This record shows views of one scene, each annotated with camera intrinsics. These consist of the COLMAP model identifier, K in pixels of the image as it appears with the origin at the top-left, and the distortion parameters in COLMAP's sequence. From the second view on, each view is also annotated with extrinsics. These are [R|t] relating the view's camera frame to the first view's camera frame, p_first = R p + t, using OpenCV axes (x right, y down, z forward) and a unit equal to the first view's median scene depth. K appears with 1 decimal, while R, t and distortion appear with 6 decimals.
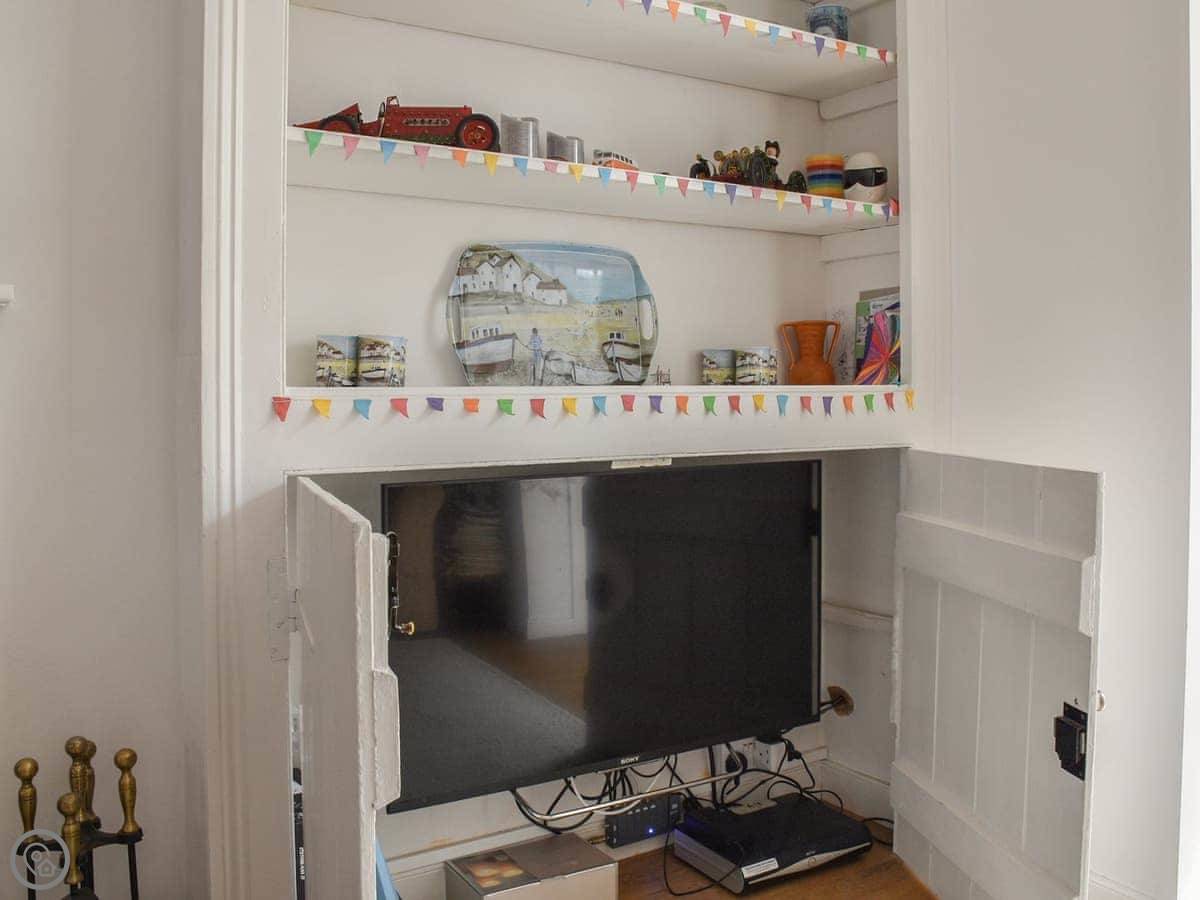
lens RADIAL K [[1107.6, 0, 600.0], [0, 1107.6, 450.0], [0, 0, 1]] dist [-0.111516, 0.097630]
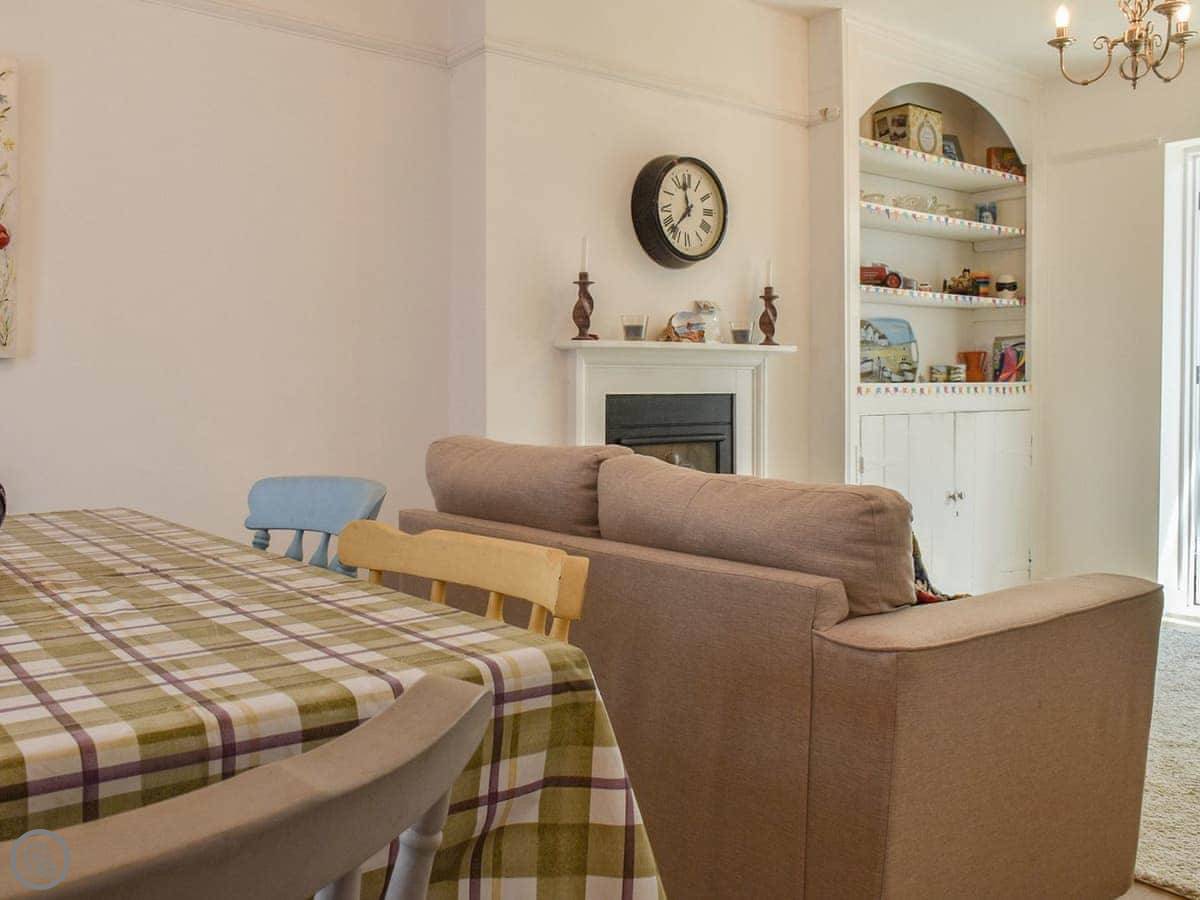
lens RADIAL K [[1107.6, 0, 600.0], [0, 1107.6, 450.0], [0, 0, 1]] dist [-0.111516, 0.097630]
pose [[0.994337, -0.011717, 0.105624, -0.798422], [0.011894, 0.999929, -0.001052, 0.069207], [-0.105604, 0.002302, 0.994406, -1.072801]]
